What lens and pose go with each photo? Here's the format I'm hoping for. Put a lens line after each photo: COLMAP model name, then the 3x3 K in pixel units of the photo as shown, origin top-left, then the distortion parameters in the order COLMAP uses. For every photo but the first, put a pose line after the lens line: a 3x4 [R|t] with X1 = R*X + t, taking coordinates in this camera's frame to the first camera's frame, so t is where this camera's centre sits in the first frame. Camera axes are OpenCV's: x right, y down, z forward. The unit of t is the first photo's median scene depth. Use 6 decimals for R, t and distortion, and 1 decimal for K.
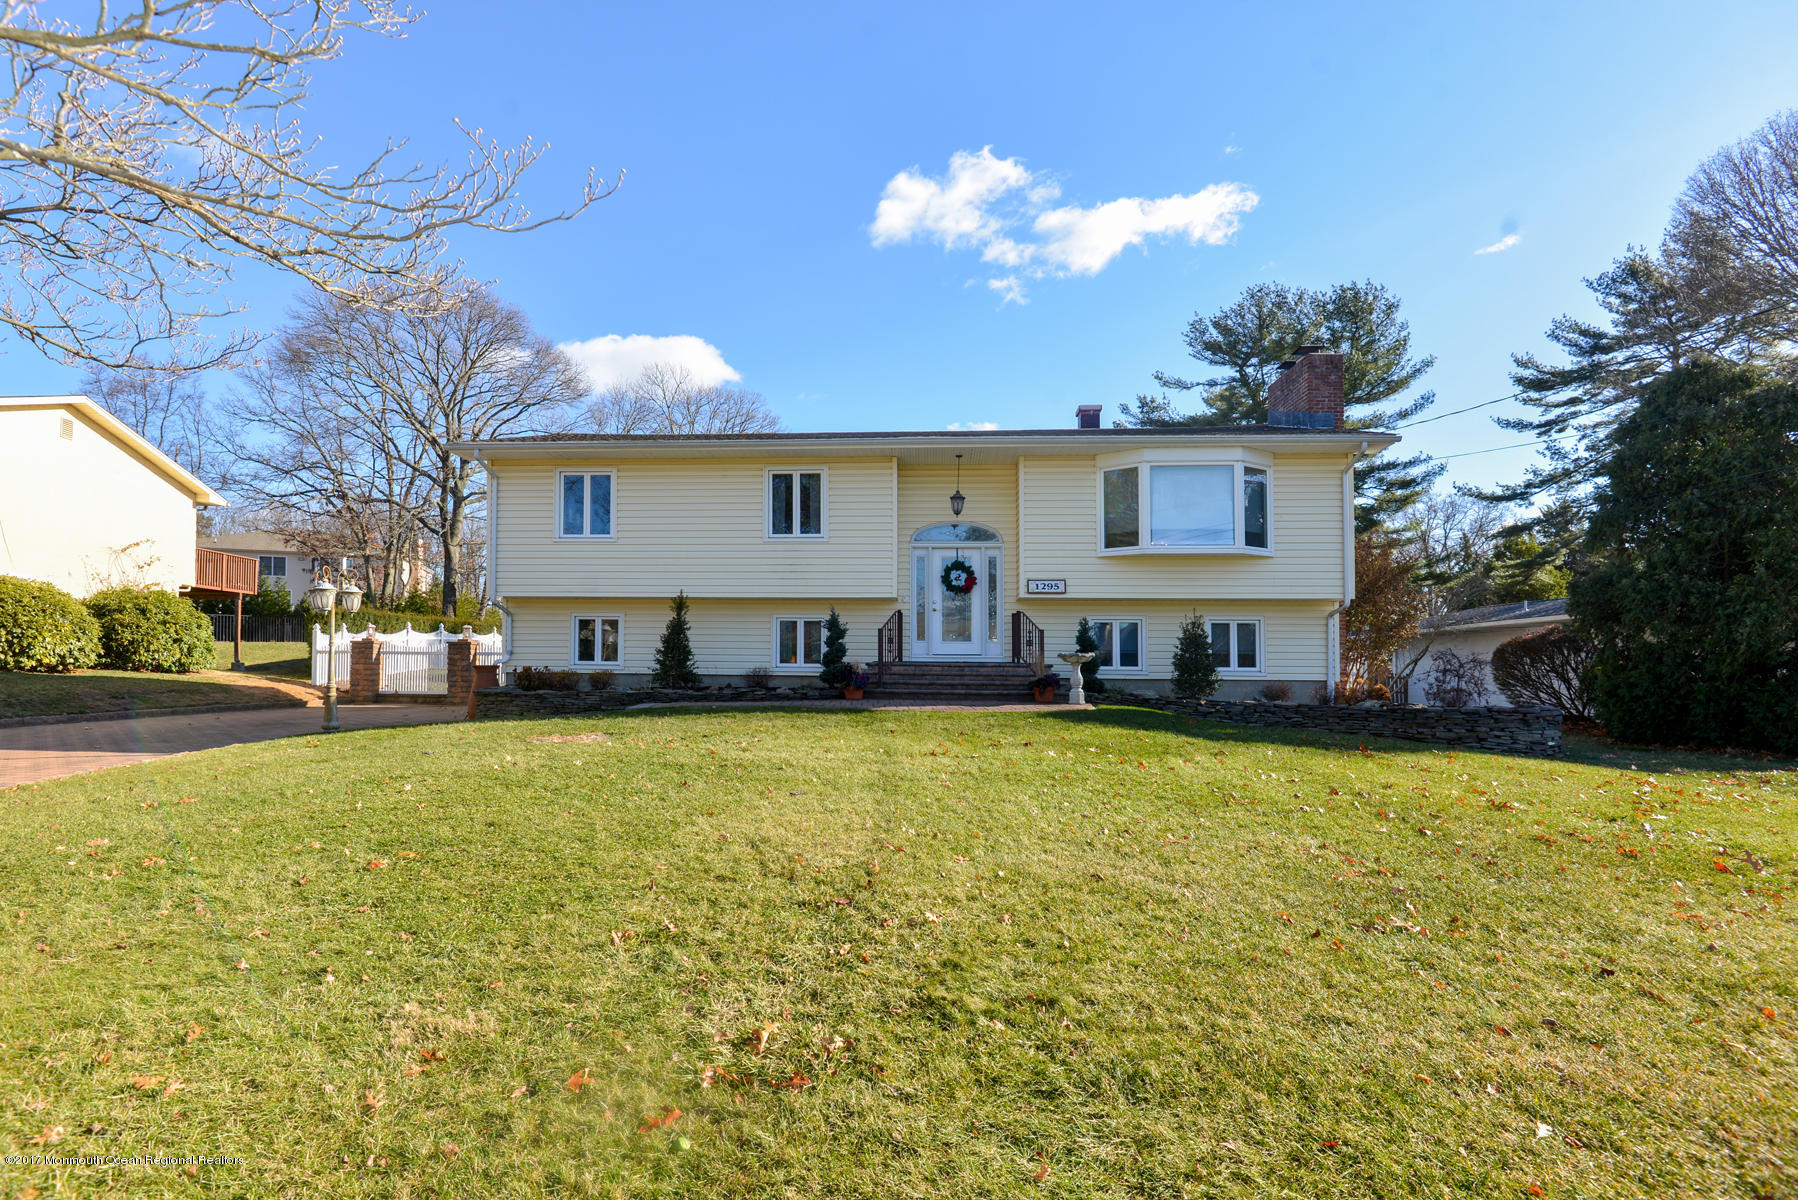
lens RADIAL K [[857.9, 0, 873.0], [0, 857.9, 614.6], [0, 0, 1]] dist [-0.019836, -0.004712]
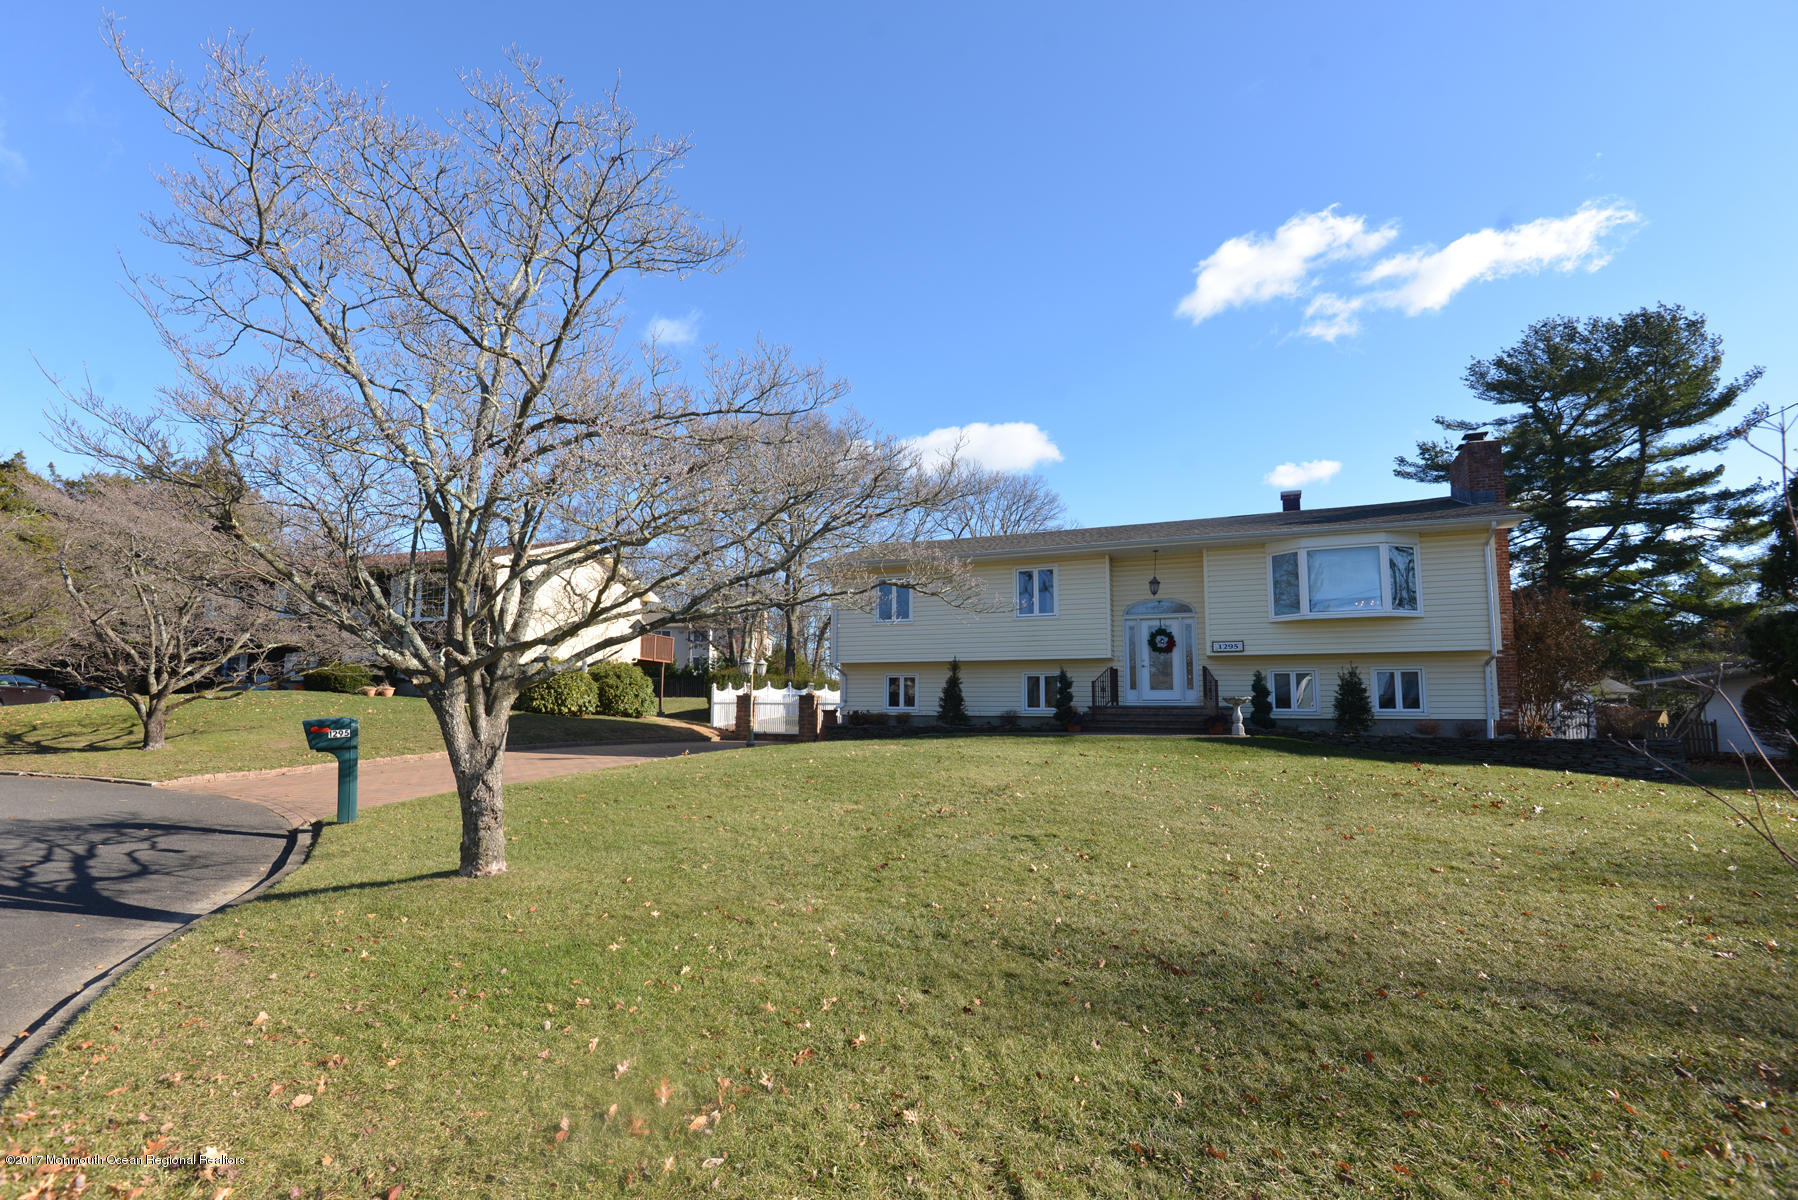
lens RADIAL K [[857.9, 0, 875.1], [0, 857.9, 598.6], [0, 0, 1]] dist [-0.019836, -0.004712]
pose [[0.939329, -0.047375, -0.339731, 0.116095], [0.019494, 0.996189, -0.085017, -0.004334], [0.342464, 0.073236, 0.936672, -0.325168]]
